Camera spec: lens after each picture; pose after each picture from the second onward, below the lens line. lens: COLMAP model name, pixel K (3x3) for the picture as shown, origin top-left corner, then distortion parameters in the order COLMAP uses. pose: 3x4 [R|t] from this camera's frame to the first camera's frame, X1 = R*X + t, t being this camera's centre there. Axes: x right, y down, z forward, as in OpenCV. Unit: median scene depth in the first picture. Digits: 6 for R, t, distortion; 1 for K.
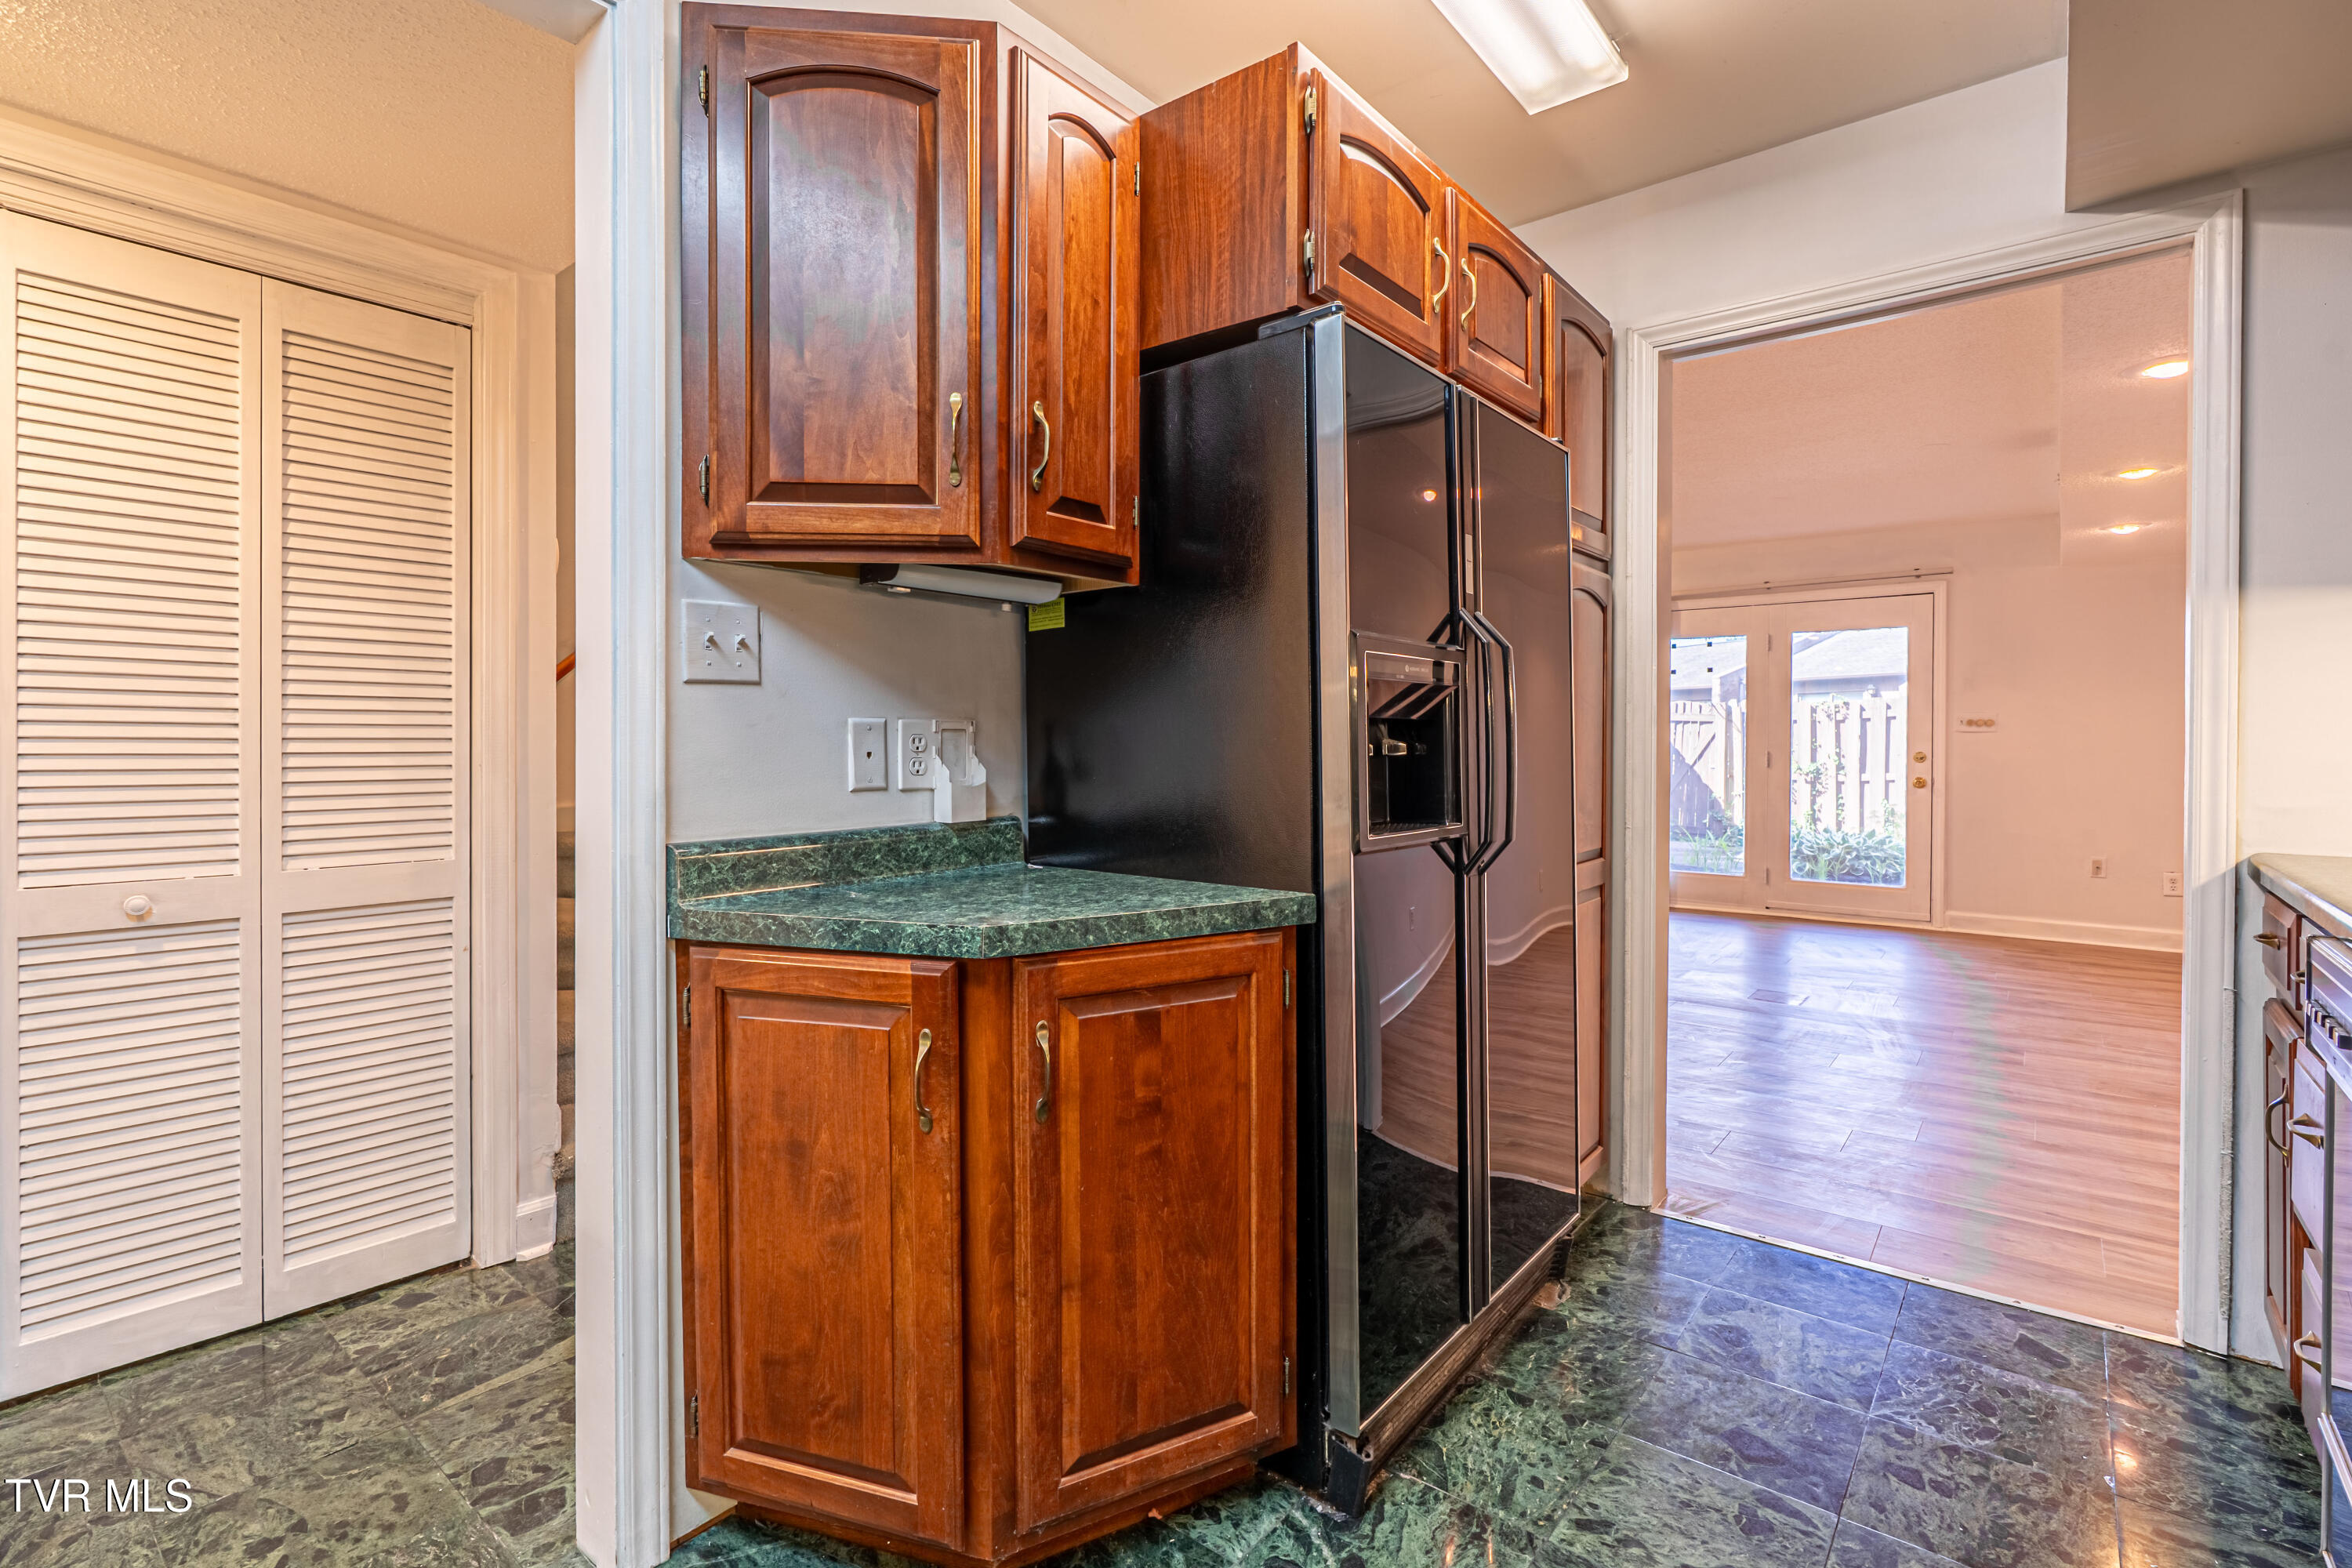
lens RADIAL K [[1088.0, 0, 1179.4], [0, 1088.0, 738.7], [0, 0, 1]] dist [-0.011899, 0.003462]
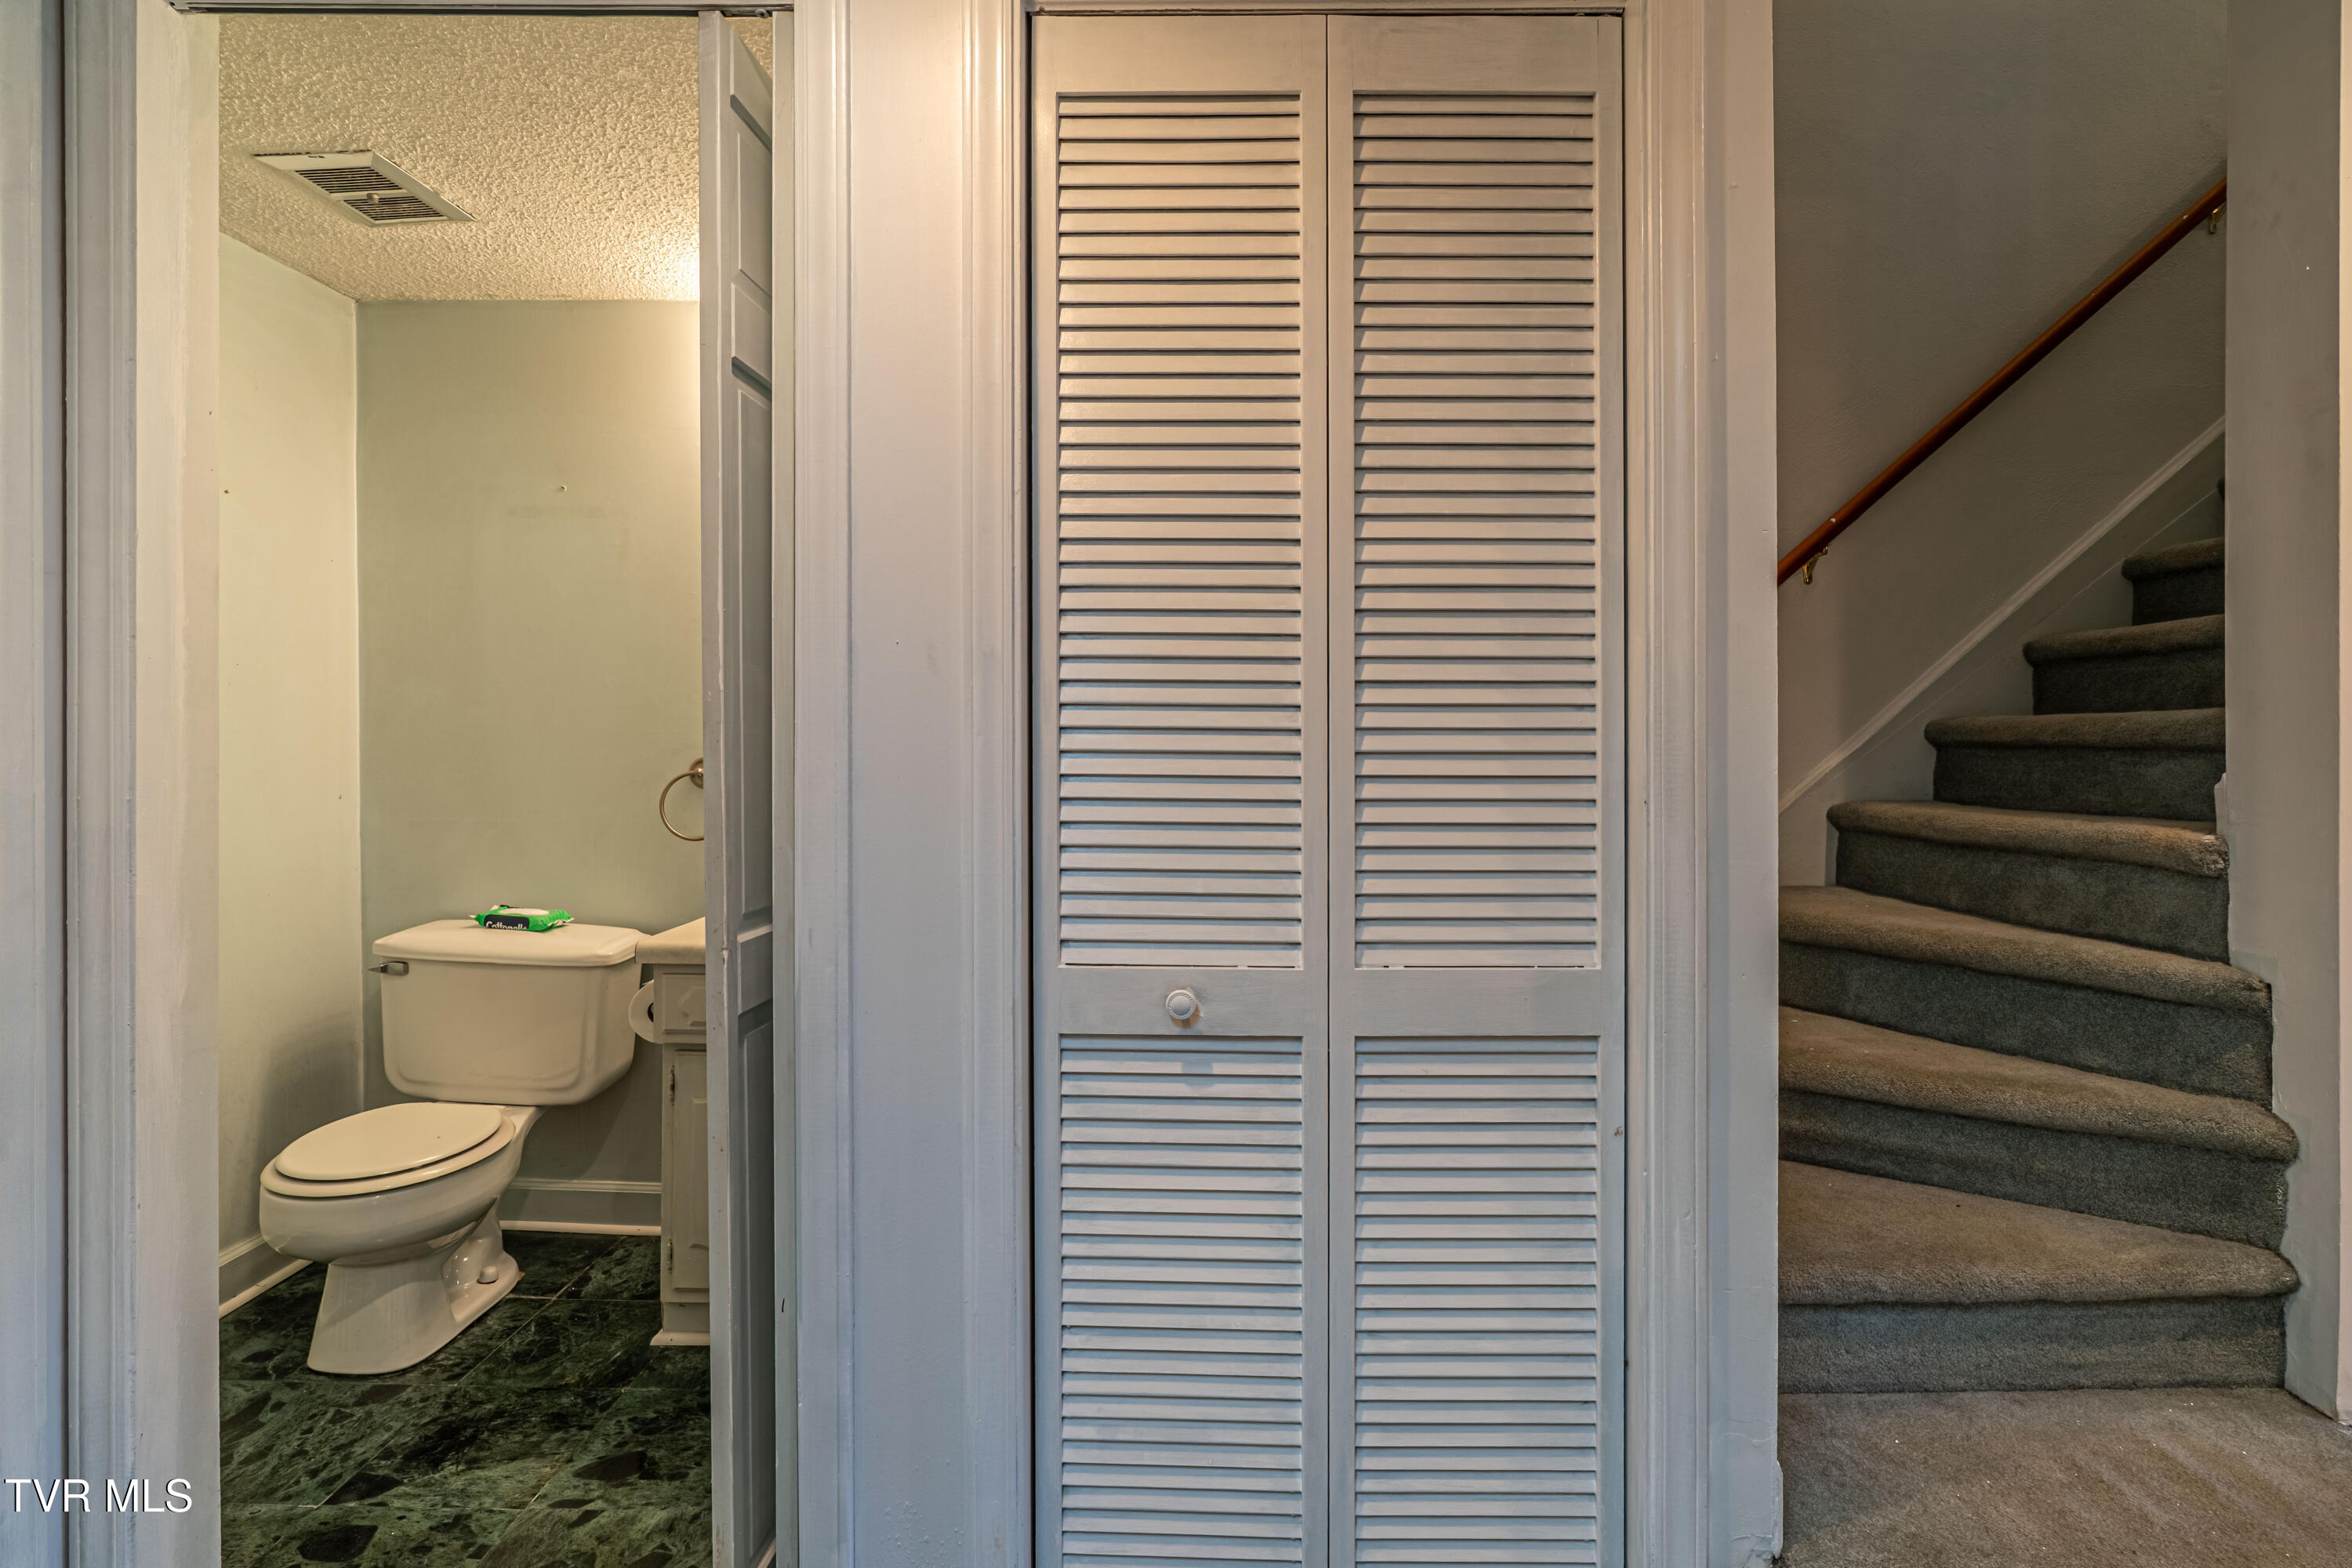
lens RADIAL K [[1088.0, 0, 1171.9], [0, 1088.0, 777.4], [0, 0, 1]] dist [-0.011899, 0.003462]
pose [[0.618790, 0.003679, -0.785548, -0.400720], [0.002166, 0.999977, 0.006389, 0.009463], [0.785553, -0.005655, 0.618768, 0.525061]]
